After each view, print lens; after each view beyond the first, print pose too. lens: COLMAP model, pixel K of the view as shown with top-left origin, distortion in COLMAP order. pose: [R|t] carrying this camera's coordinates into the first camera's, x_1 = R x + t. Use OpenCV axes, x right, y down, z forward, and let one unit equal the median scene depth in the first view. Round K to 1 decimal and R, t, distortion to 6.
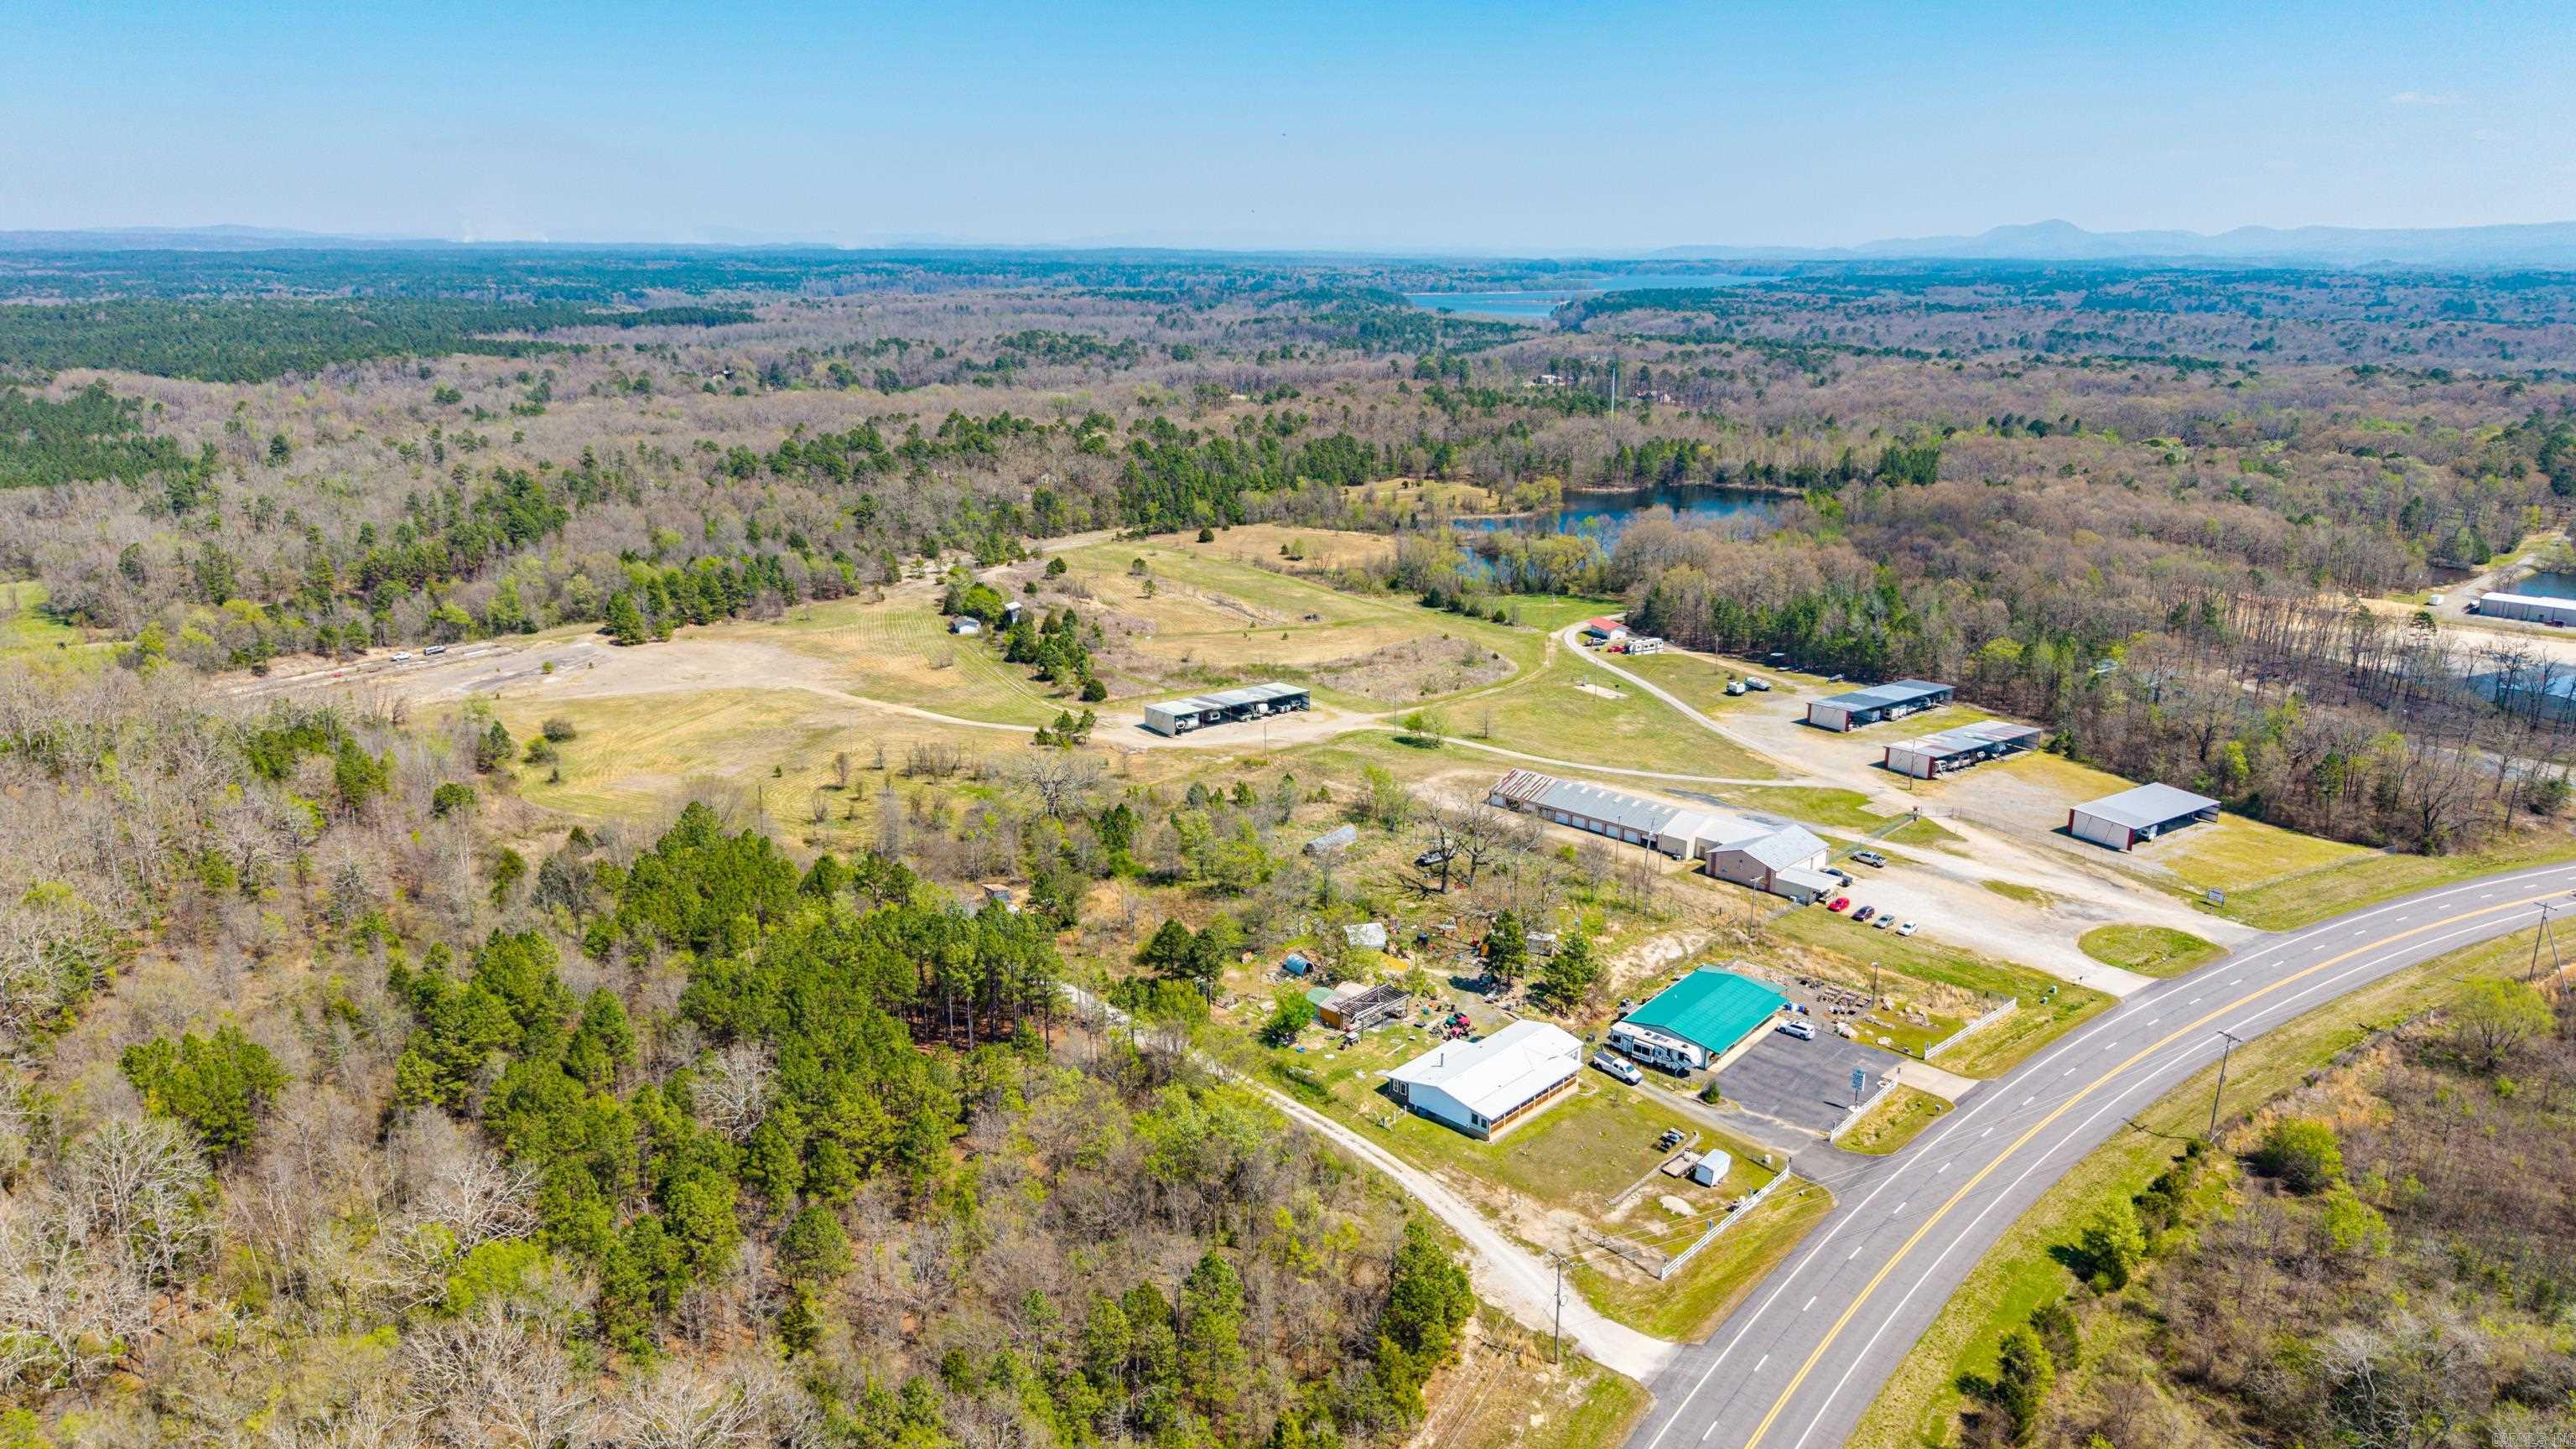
lens RADIAL K [[1703.4, 0, 1277.3], [0, 1703.4, 723.8], [0, 0, 1]] dist [0.001702, -0.000319]
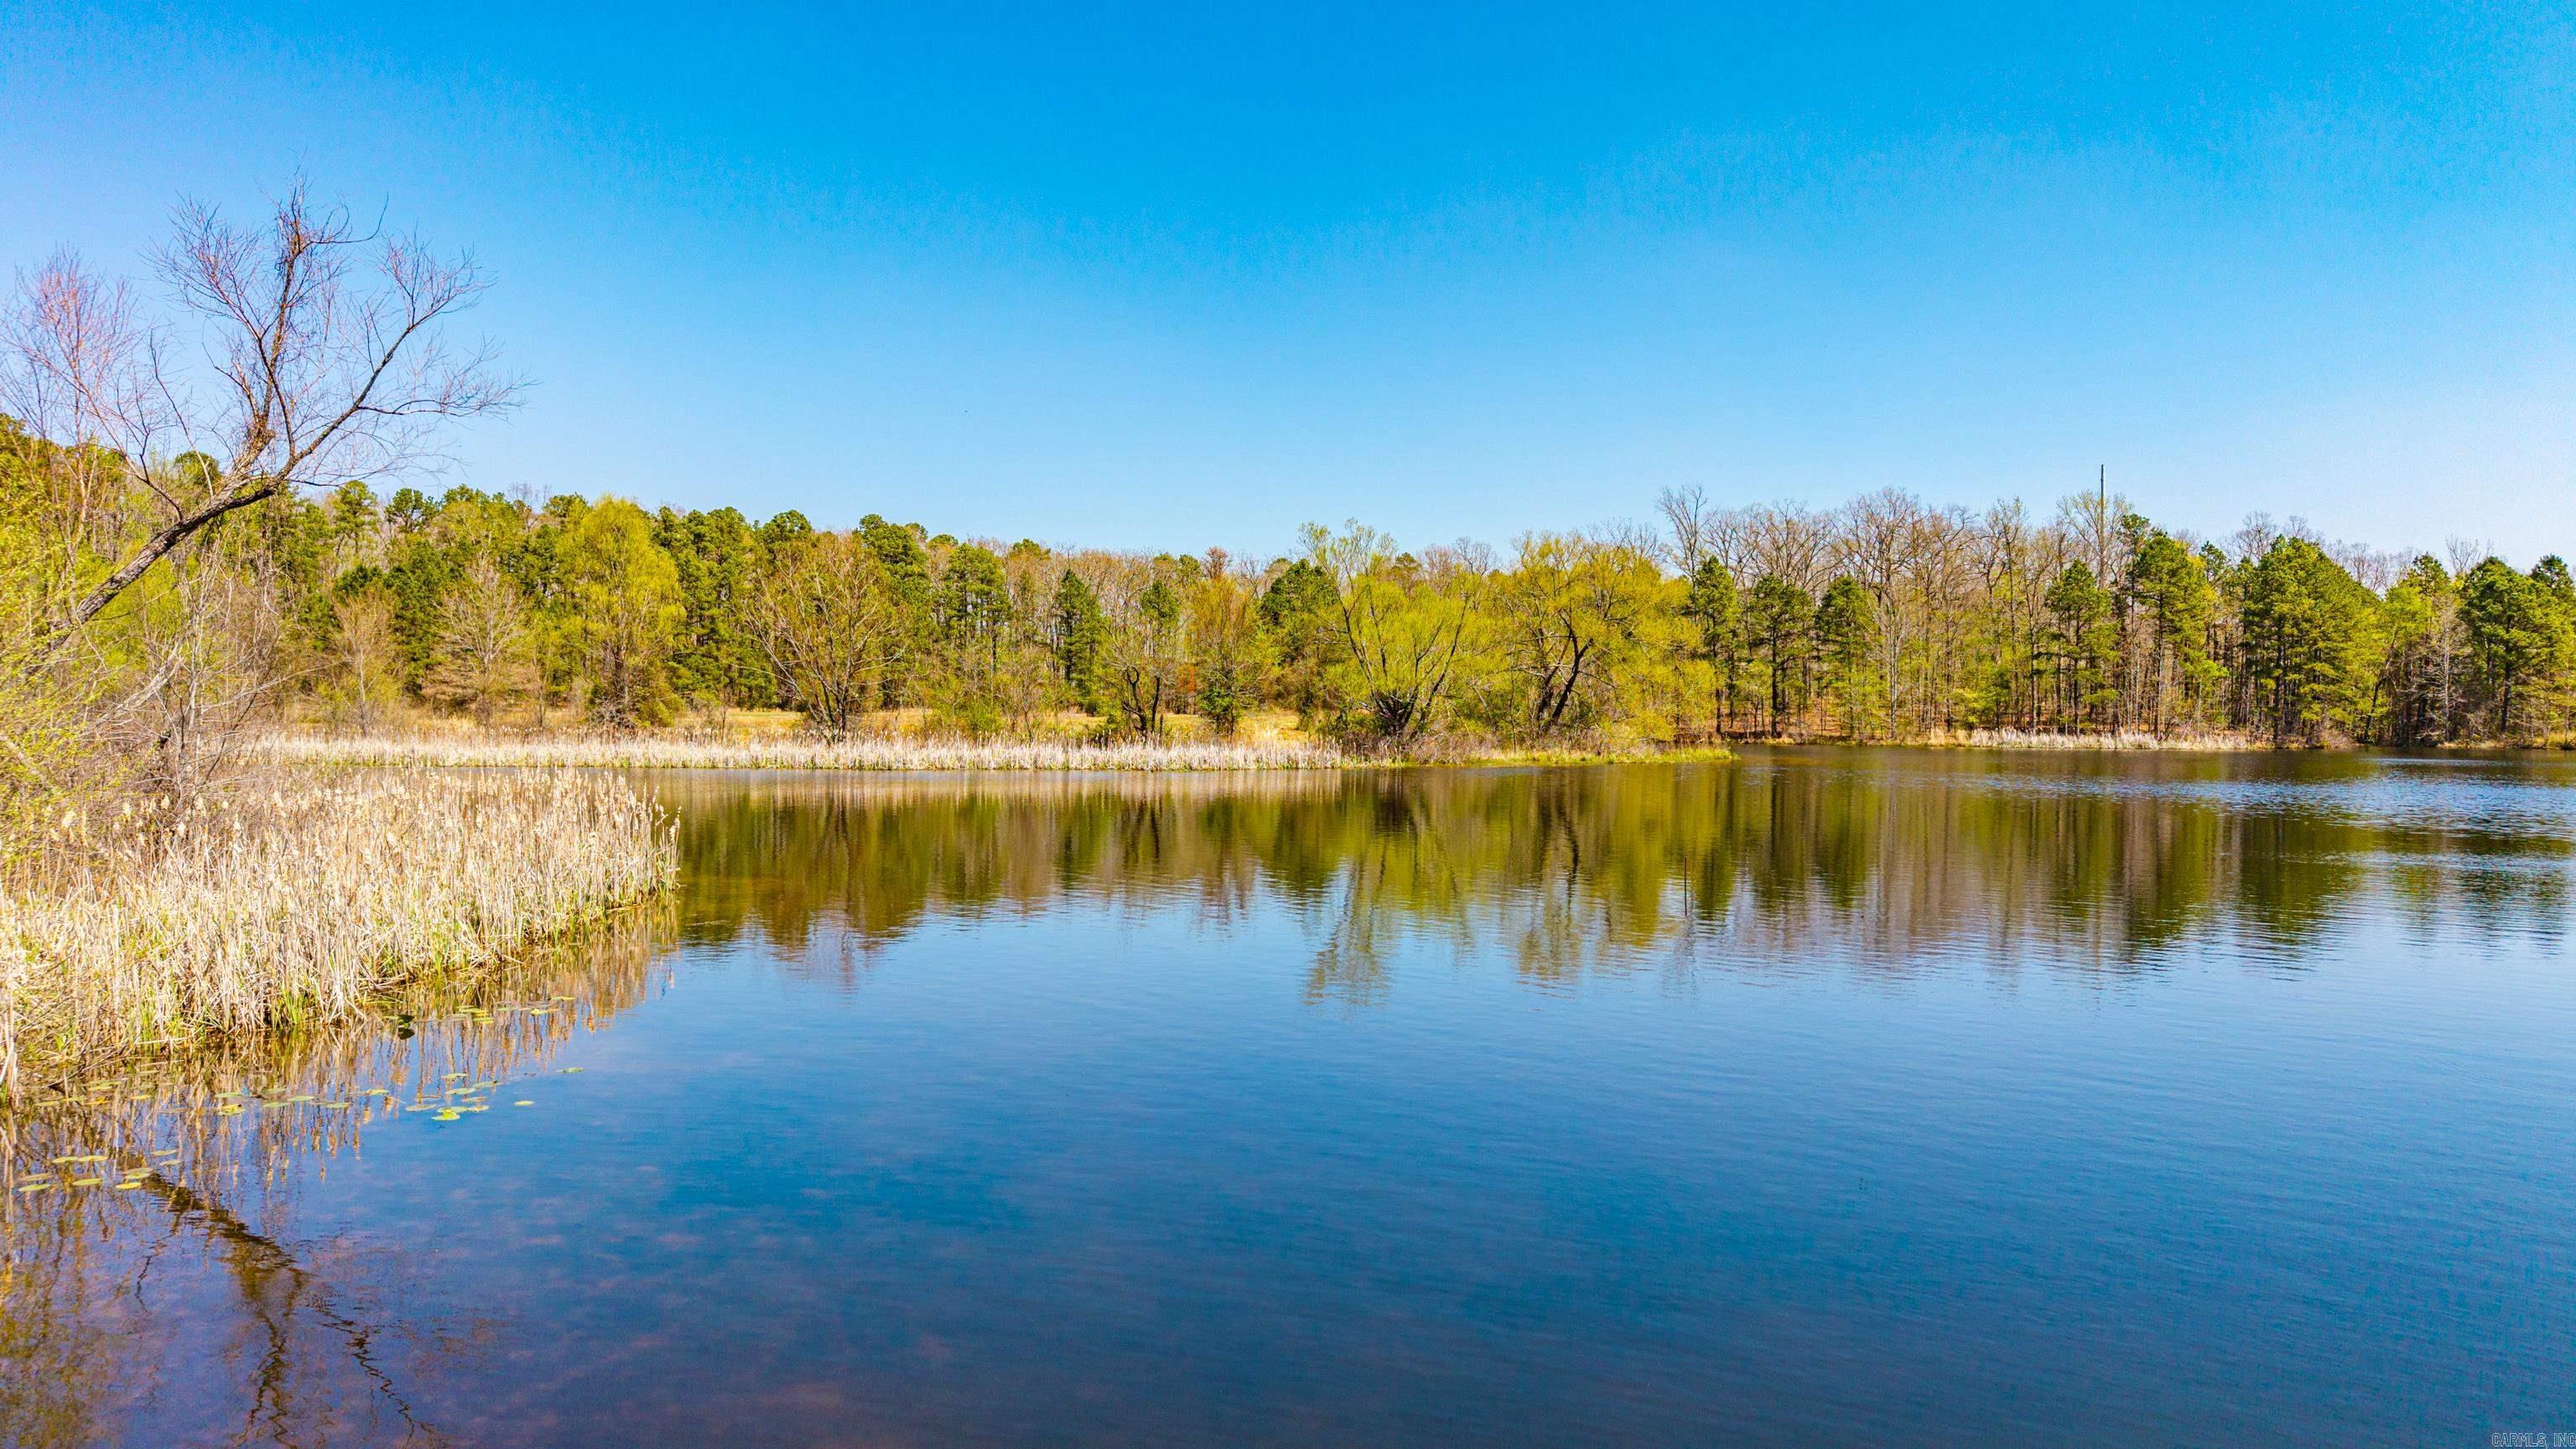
lens RADIAL K [[1748.2, 0, 1296.3], [0, 1748.2, 710.8], [0, 0, 1]] dist [0.010390, -0.000096]
pose [[0.969531, 0.013662, -0.244586, 0.185617], [-0.080822, 0.960377, -0.266730, -0.098439], [0.231251, 0.278371, 0.932219, 0.943943]]
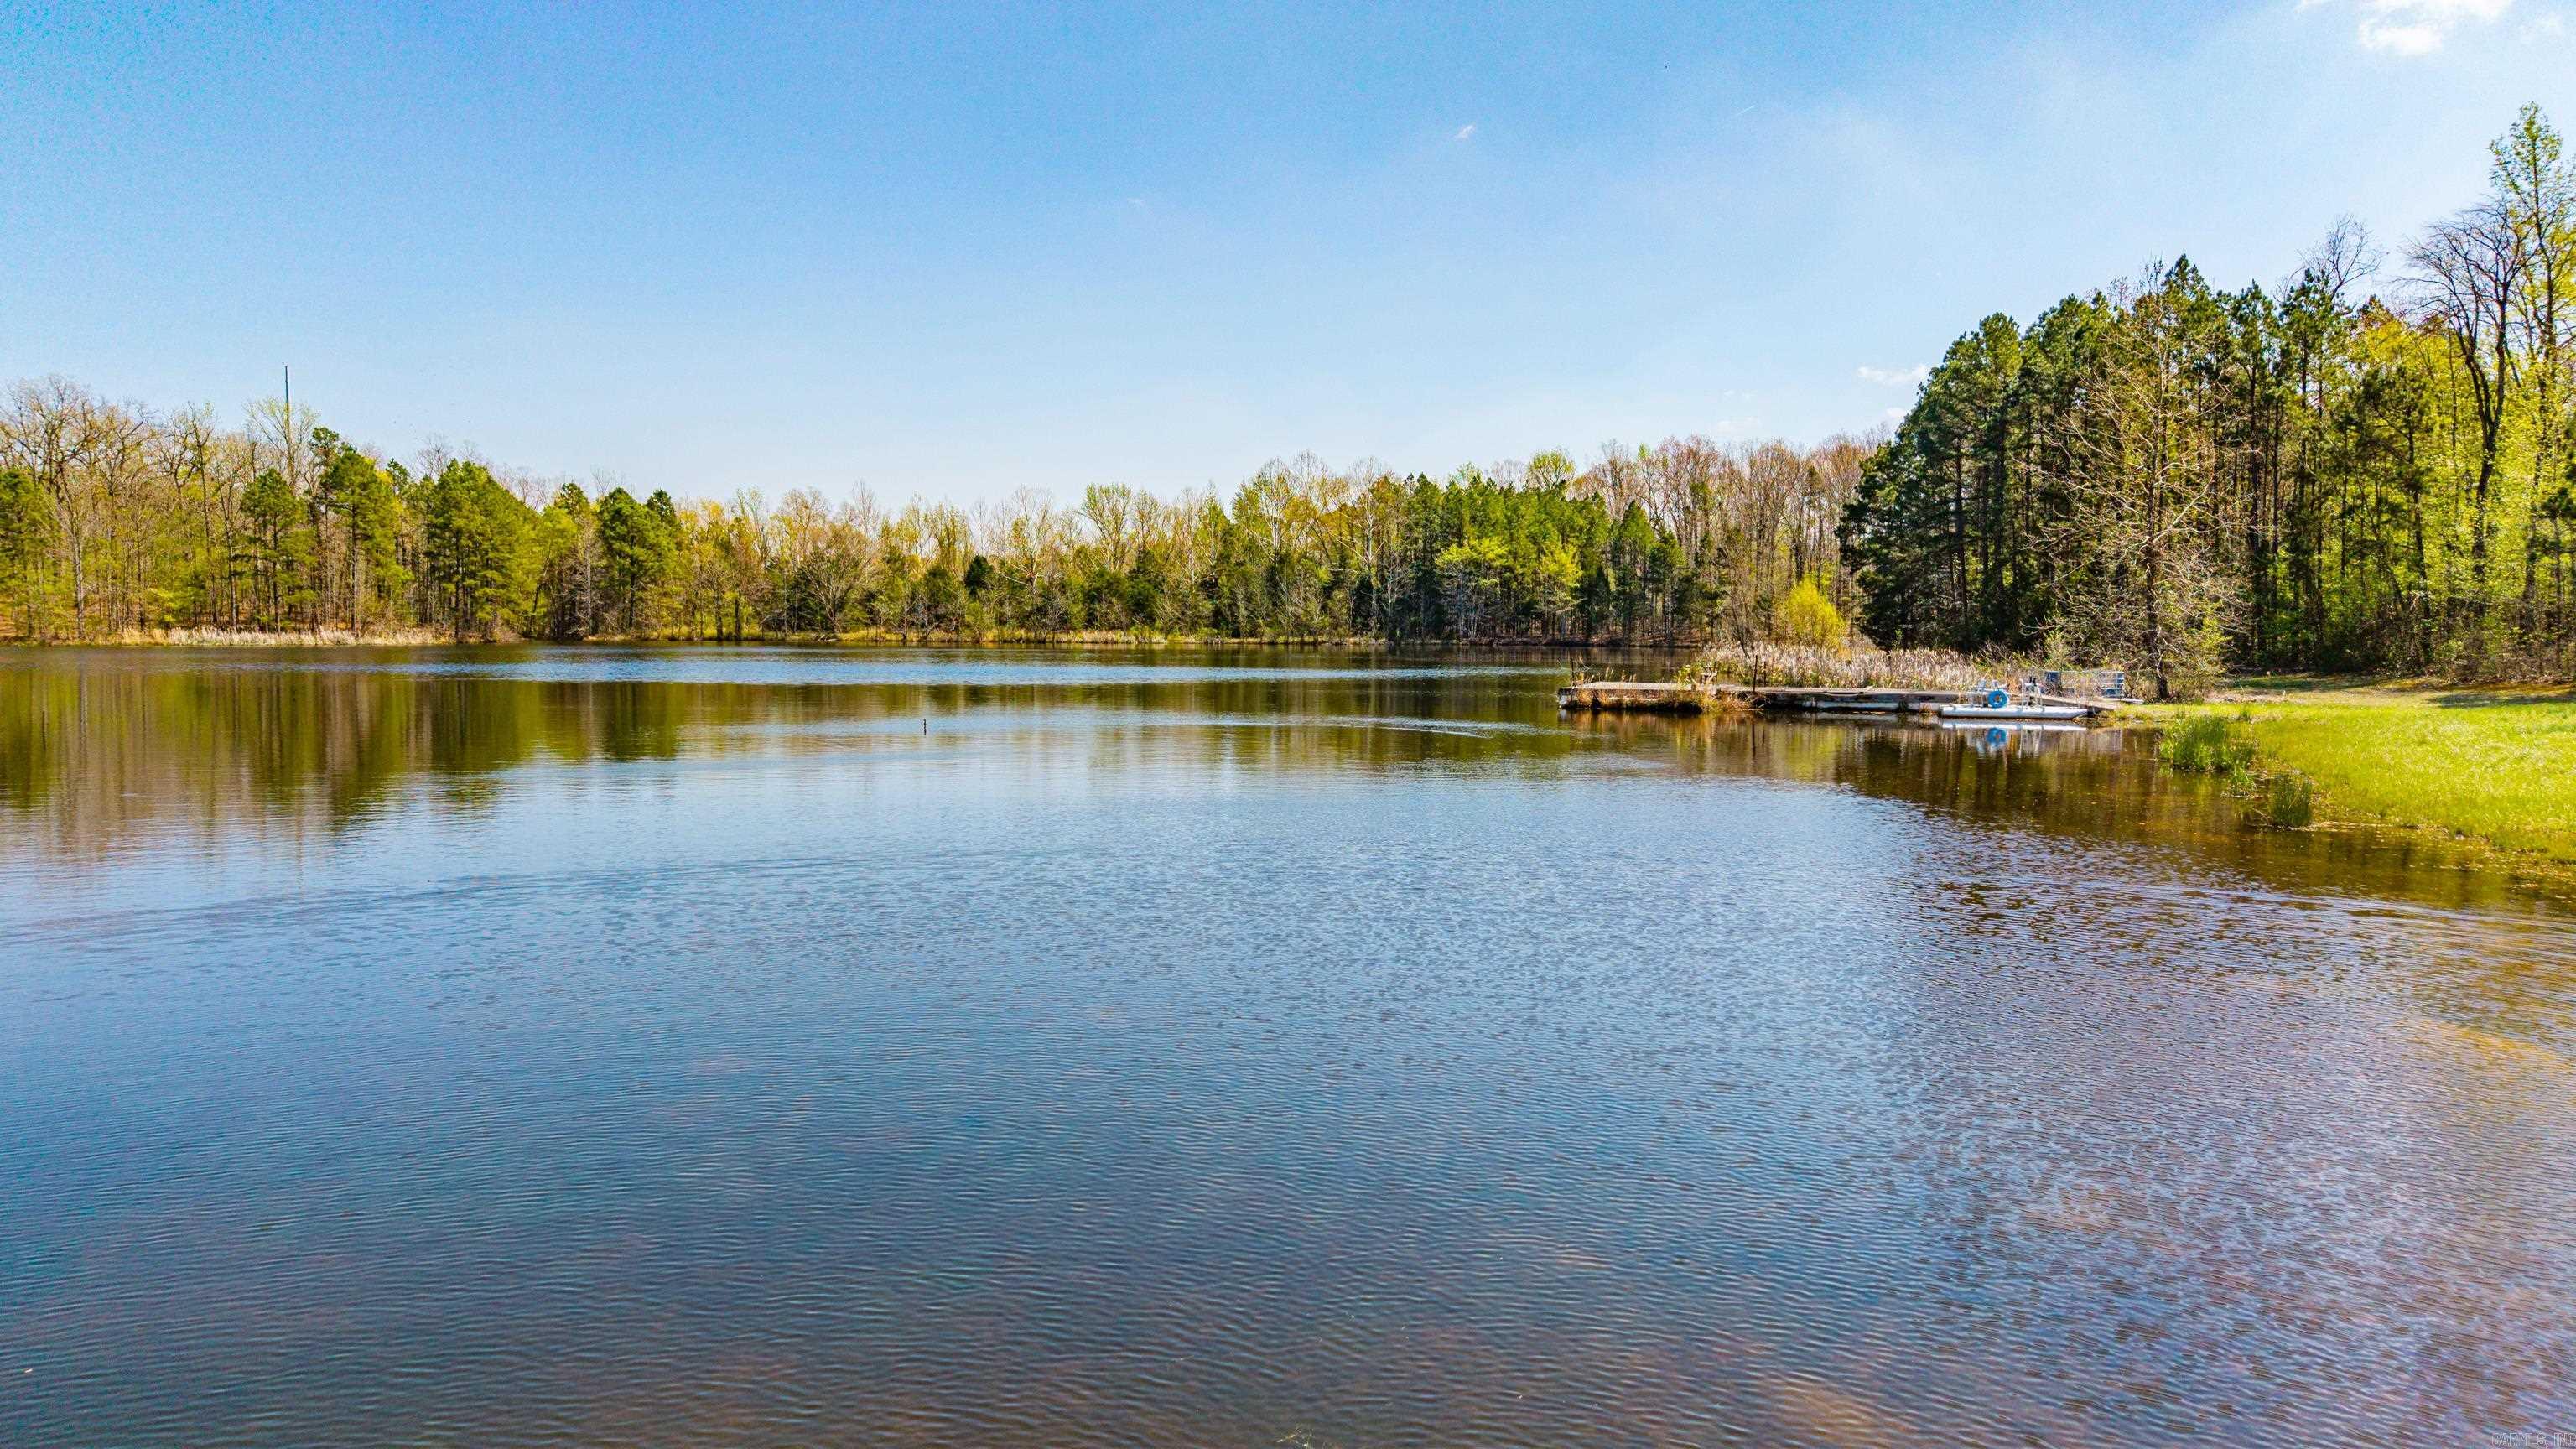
lens RADIAL K [[1748.2, 0, 1296.3], [0, 1748.2, 710.8], [0, 0, 1]] dist [0.010390, -0.000096]
pose [[0.760593, -0.022703, 0.648832, 0.177661], [0.171012, 0.971100, -0.166489, -0.089067], [-0.626301, 0.237589, 0.742495, 0.913454]]
